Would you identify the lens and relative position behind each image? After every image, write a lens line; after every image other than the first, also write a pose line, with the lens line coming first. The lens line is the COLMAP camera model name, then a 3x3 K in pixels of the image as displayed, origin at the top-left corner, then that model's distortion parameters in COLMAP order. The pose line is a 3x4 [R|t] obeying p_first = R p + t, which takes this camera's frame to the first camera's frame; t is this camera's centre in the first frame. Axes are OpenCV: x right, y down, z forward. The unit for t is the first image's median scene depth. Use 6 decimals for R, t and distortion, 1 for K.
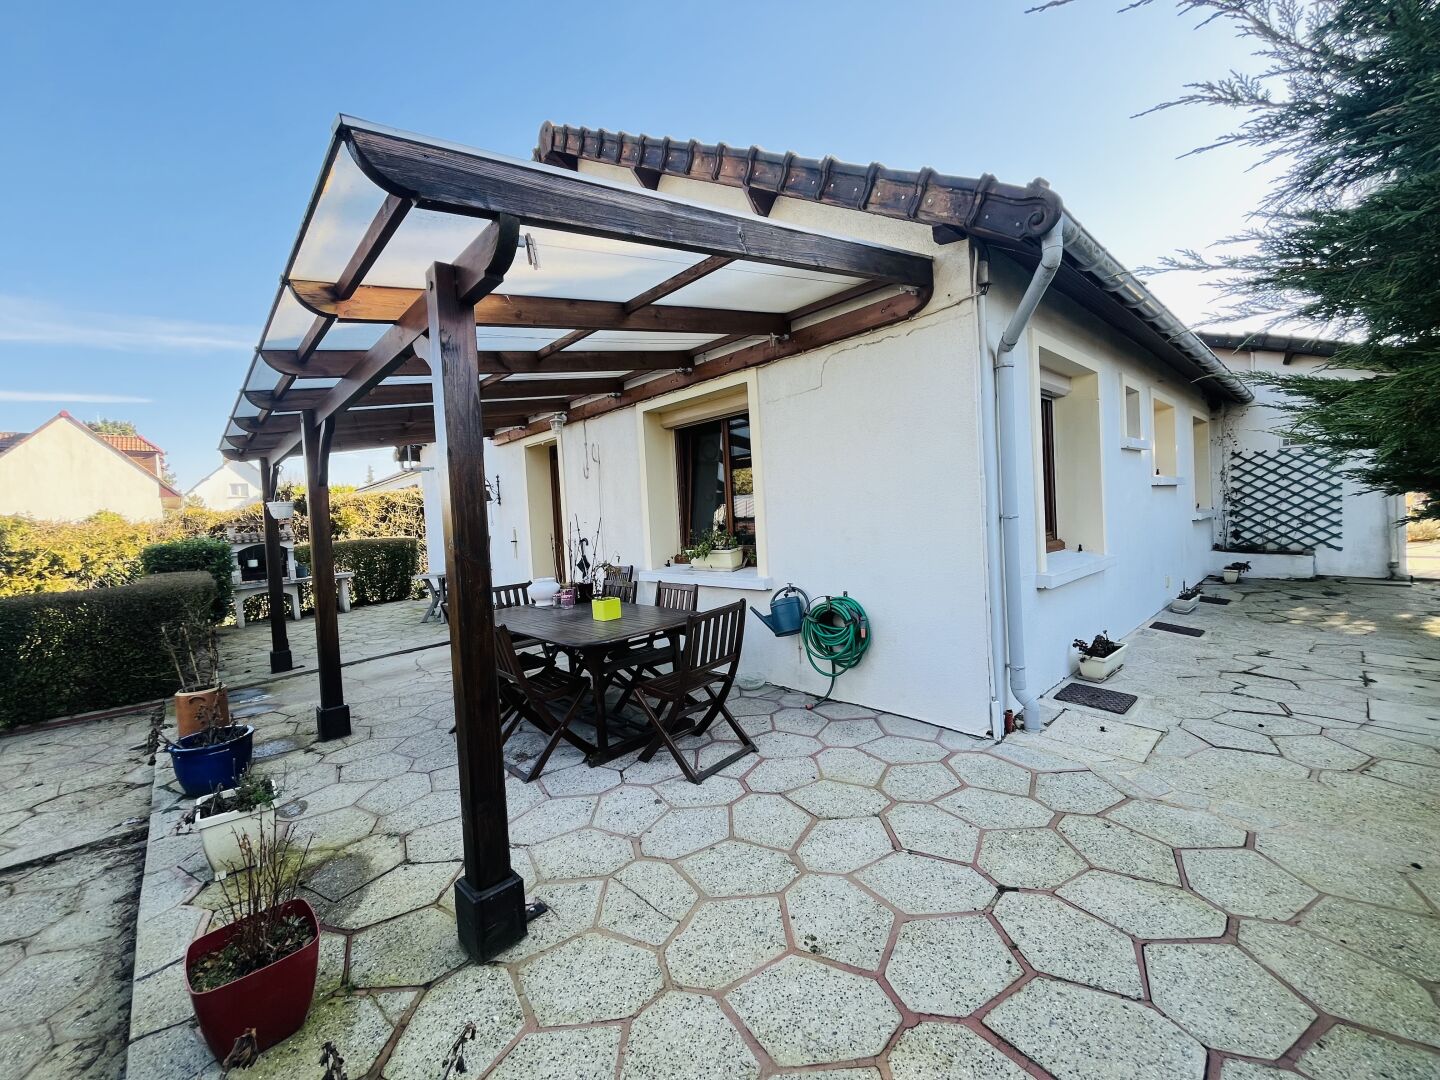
lens RADIAL K [[580.6, 0, 718.1], [0, 580.6, 536.7], [0, 0, 1]] dist [-0.002390, -0.000362]
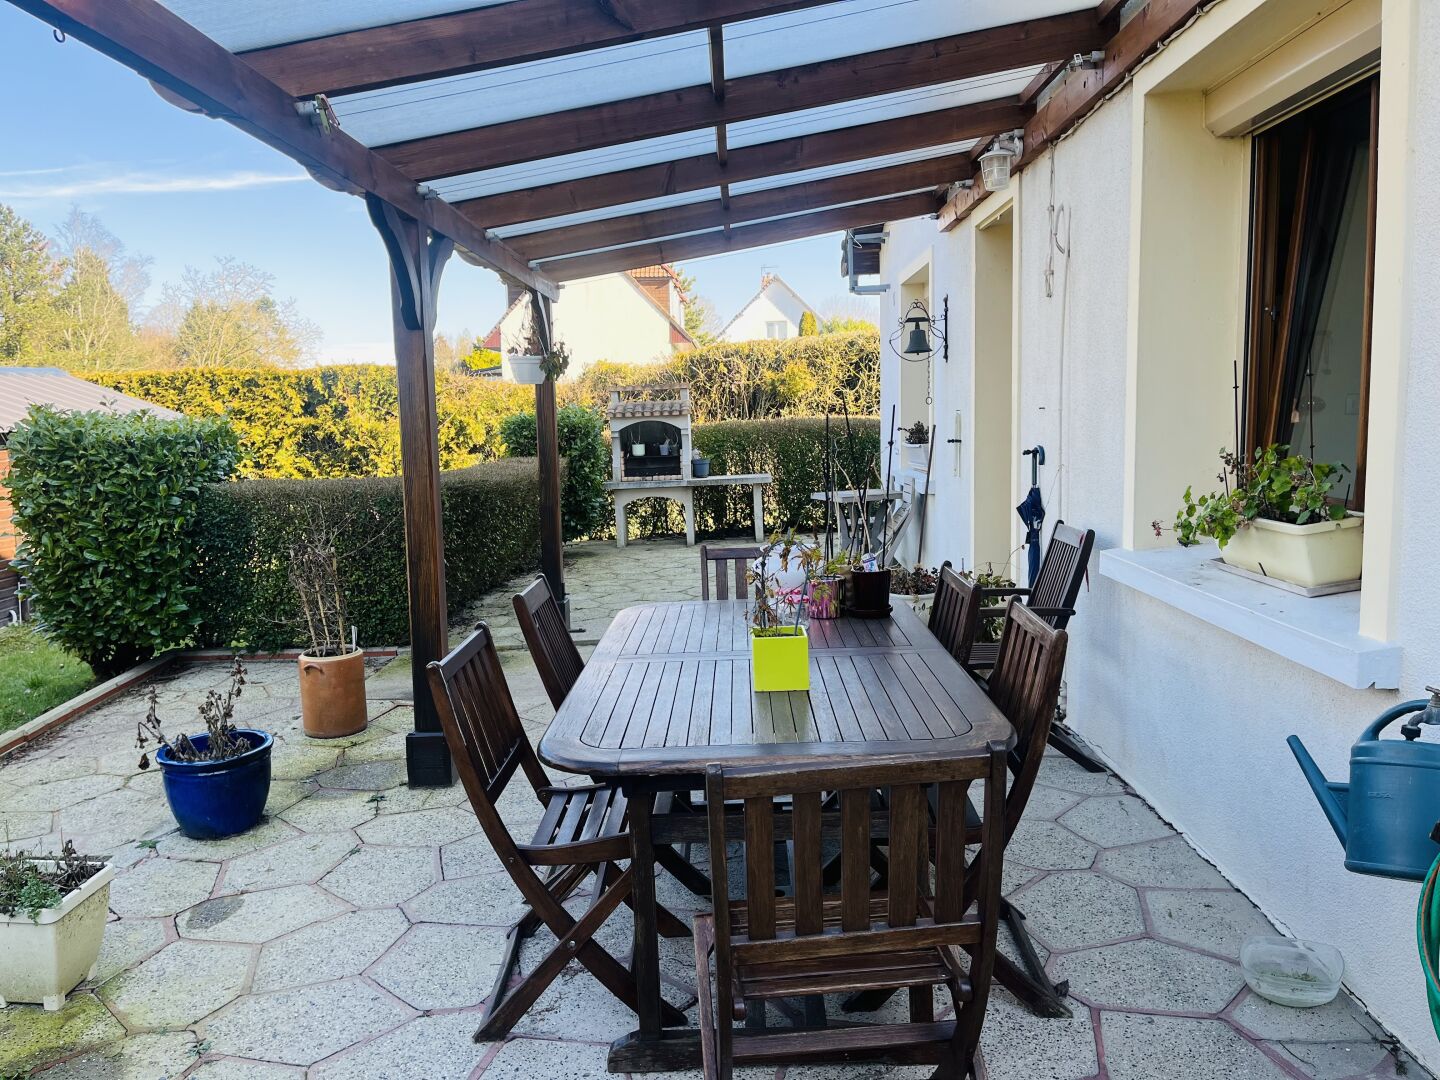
lens RADIAL K [[1094.9, 0, 715.4], [0, 1094.9, 537.4], [0, 0, 1]] dist [0.038592, -0.002971]
pose [[0.707984, 0.120043, -0.695951, 0.108741], [-0.041973, 0.990858, 0.128212, -0.016864], [0.704980, -0.061561, 0.706551, 0.205518]]
